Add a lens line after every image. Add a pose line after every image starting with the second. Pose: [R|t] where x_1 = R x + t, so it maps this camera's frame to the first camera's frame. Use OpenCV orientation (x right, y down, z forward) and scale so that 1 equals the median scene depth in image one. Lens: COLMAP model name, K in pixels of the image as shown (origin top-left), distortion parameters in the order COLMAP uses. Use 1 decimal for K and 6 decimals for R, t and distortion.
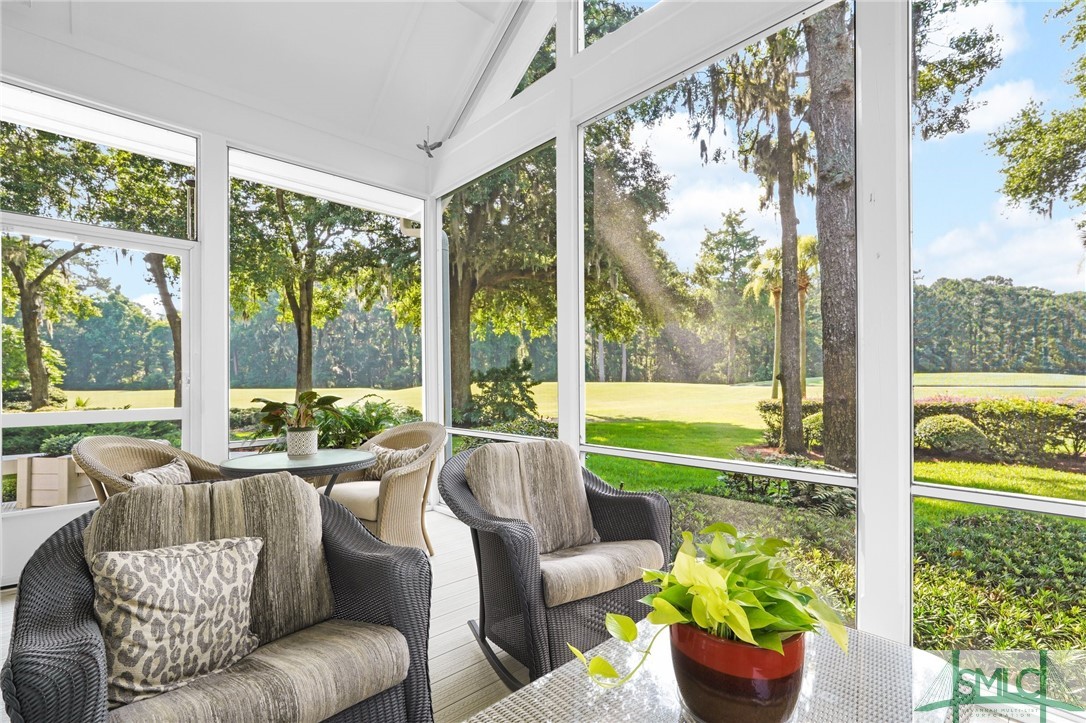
lens RADIAL K [[490.0, 0, 541.7], [0, 490.0, 381.3], [0, 0, 1]] dist [-0.001821, -0.000372]
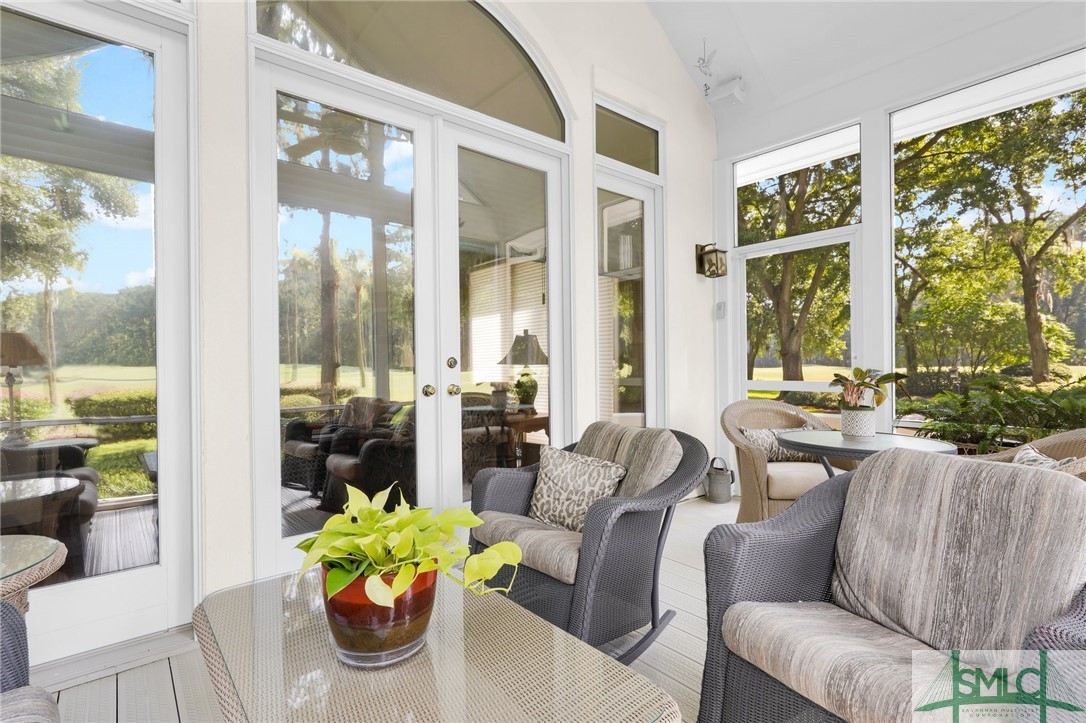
lens RADIAL K [[513.2, 0, 552.2], [0, 513.2, 367.5], [0, 0, 1]] dist [0.002907, 0.000948]
pose [[-0.034930, 0.013370, -0.999300, 0.049846], [0.008453, 0.999879, 0.013082, 0.000194], [0.999354, -0.007990, -0.035039, 0.045481]]
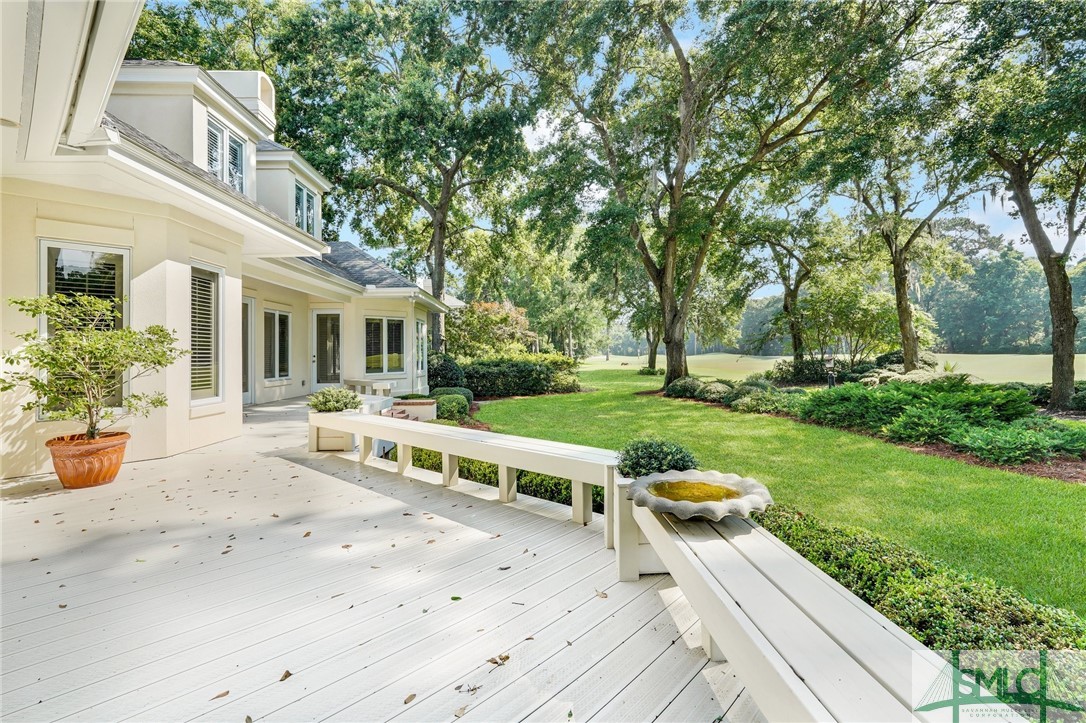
lens RADIAL K [[496.2, 0, 548.8], [0, 496.2, 345.7], [0, 0, 1]] dist [-0.002274, -0.000280]
pose [[0.097482, -0.006925, -0.995213, -0.073374], [0.009375, 0.999938, -0.006039, 0.001310], [0.995193, -0.008741, 0.097541, 0.146771]]
